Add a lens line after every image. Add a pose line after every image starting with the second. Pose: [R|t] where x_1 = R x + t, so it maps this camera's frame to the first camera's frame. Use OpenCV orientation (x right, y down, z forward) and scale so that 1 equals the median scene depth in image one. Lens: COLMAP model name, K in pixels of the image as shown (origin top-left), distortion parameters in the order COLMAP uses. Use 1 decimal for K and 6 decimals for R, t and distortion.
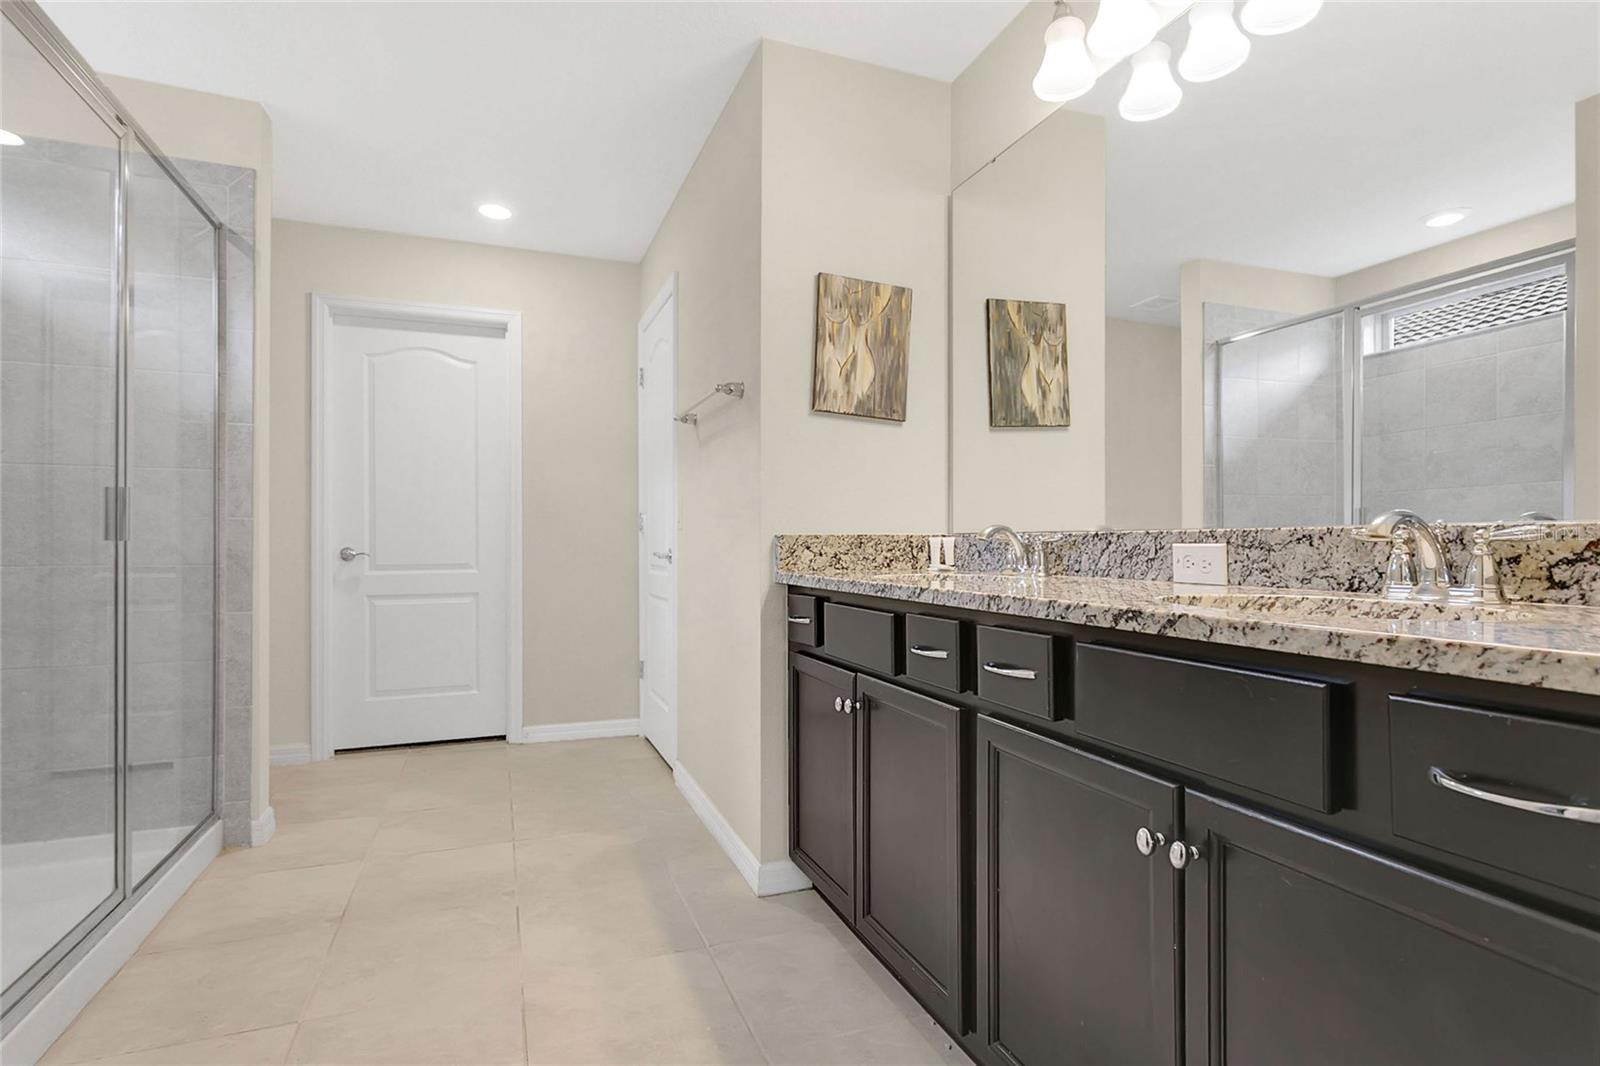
lens RADIAL K [[775.6, 0, 800.0], [0, 775.6, 533.0], [0, 0, 1]] dist [0.002886, 0.000342]
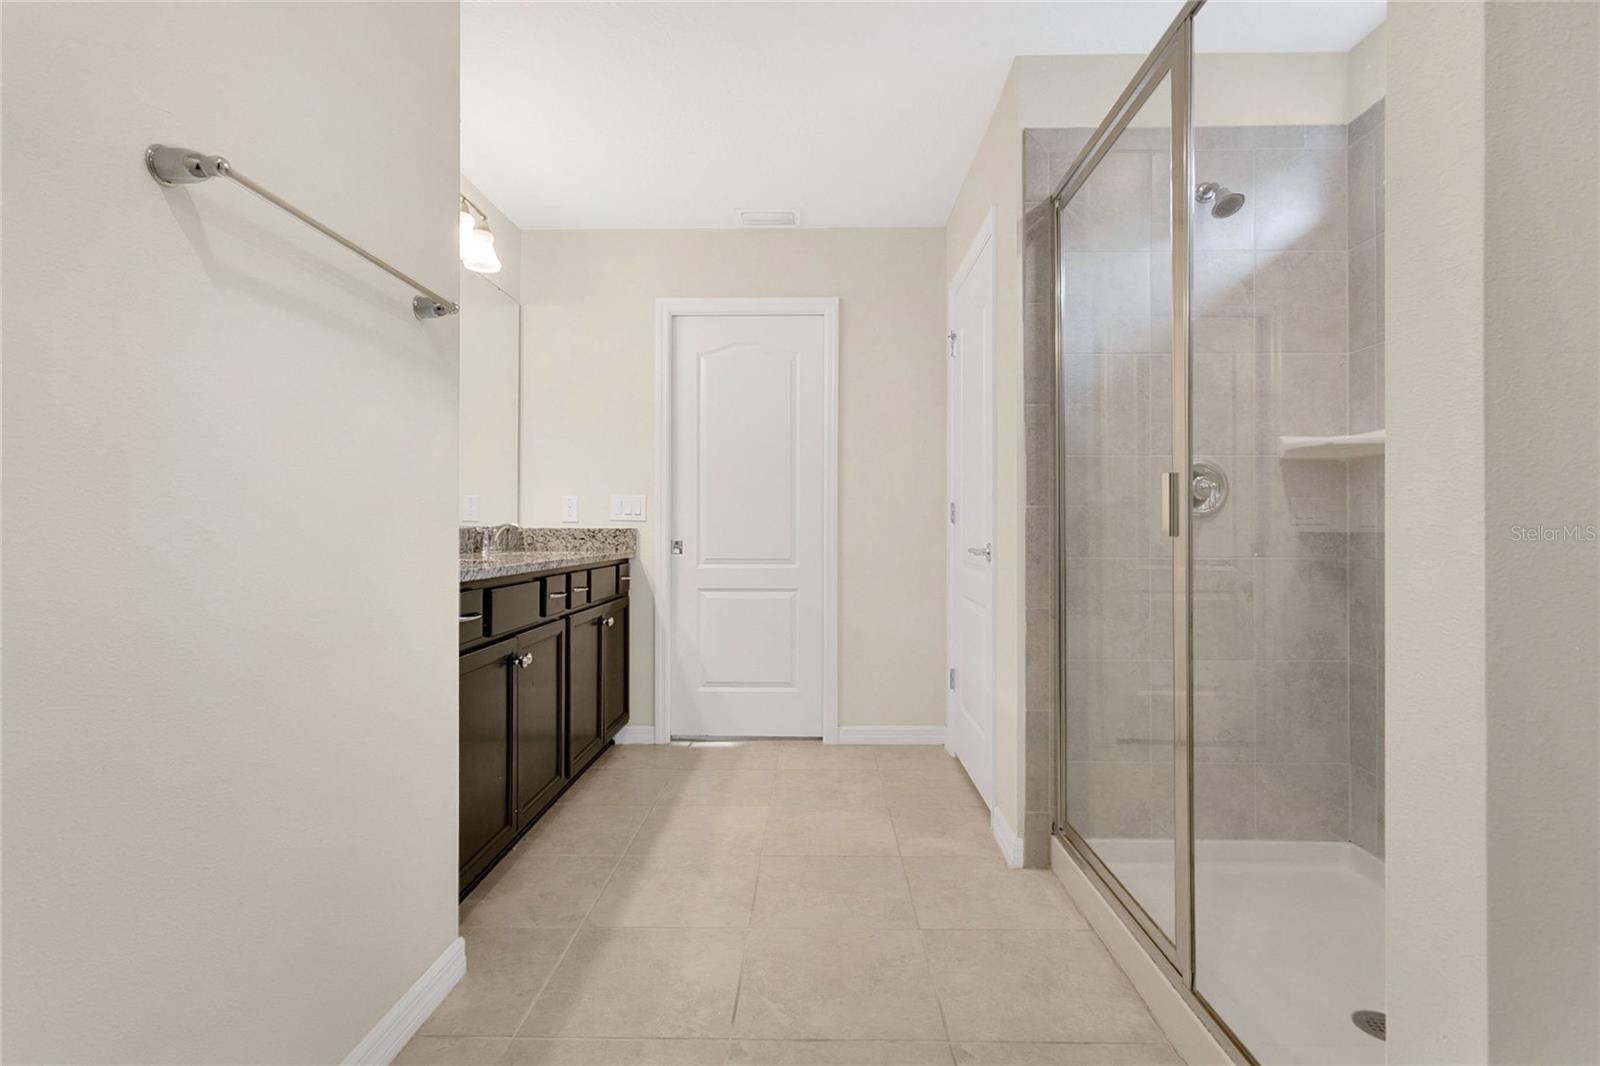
lens RADIAL K [[775.6, 0, 800.0], [0, 775.6, 533.0], [0, 0, 1]] dist [0.002886, 0.000342]
pose [[-0.921837, -0.003678, 0.387561, -0.863213], [-0.009730, 0.999859, -0.013655, 0.023887], [-0.387456, -0.016359, -0.921743, 2.027533]]
